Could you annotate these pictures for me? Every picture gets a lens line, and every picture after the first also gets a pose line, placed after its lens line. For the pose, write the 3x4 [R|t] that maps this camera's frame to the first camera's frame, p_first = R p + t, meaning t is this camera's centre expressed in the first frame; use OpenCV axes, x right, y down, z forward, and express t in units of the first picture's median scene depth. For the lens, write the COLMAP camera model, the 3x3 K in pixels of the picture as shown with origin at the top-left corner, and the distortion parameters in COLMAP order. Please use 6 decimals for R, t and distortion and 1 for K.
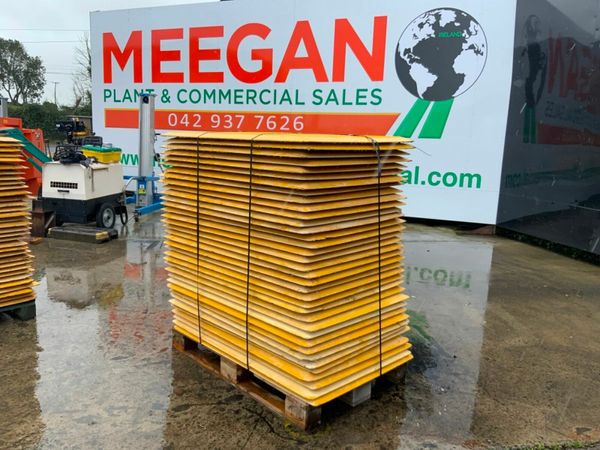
lens RADIAL K [[503.4, 0, 303.2], [0, 503.4, 222.4], [0, 0, 1]] dist [-0.000726, -0.044990]
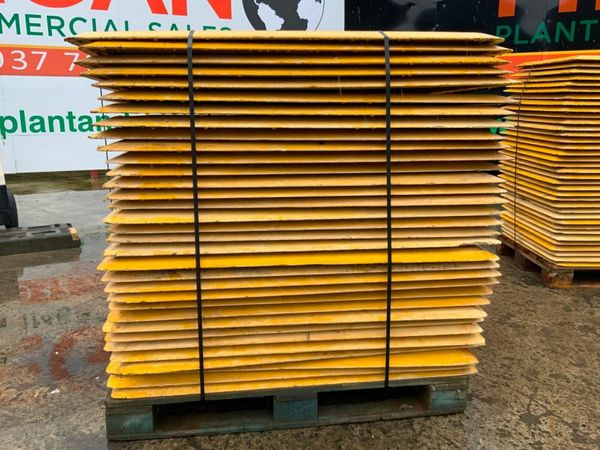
lens RADIAL K [[503.4, 0, 304.1], [0, 503.4, 229.8], [0, 0, 1]] dist [-0.000726, -0.044990]
pose [[0.642089, -0.227150, 0.732205, -0.474059], [0.127537, 0.973437, 0.190146, -0.052071], [-0.755947, -0.028707, 0.654003, 0.239116]]
